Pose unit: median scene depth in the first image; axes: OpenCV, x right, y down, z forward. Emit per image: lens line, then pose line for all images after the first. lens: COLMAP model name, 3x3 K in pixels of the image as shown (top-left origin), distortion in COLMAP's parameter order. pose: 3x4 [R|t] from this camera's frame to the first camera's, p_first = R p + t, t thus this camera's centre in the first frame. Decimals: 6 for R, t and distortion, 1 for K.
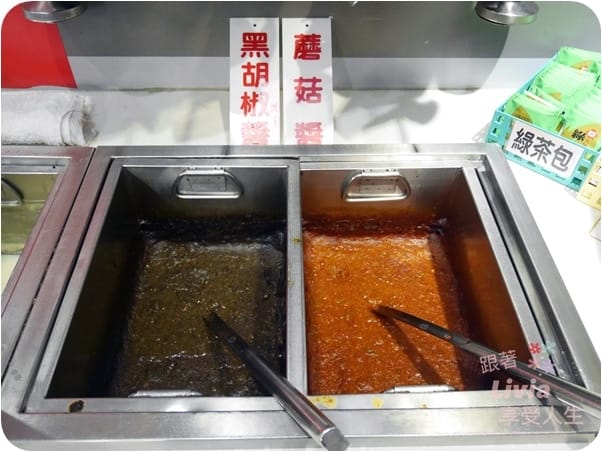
lens RADIAL K [[516.2, 0, 302.3], [0, 516.2, 227.2], [0, 0, 1]] dist [-0.002430, -0.007075]
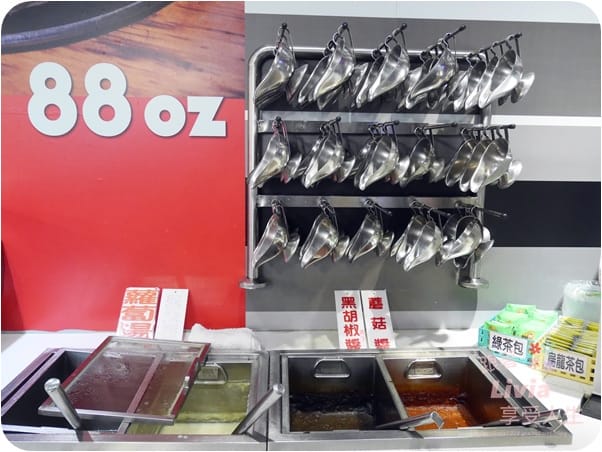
lens RADIAL K [[516.2, 0, 300.5], [0, 516.2, 226.3], [0, 0, 1]] dist [-0.002430, -0.007075]
pose [[0.999791, -0.009278, 0.018193, -0.305599], [0.018268, 0.804570, -0.593577, 0.564229], [-0.009131, 0.593785, 0.804572, -0.727565]]
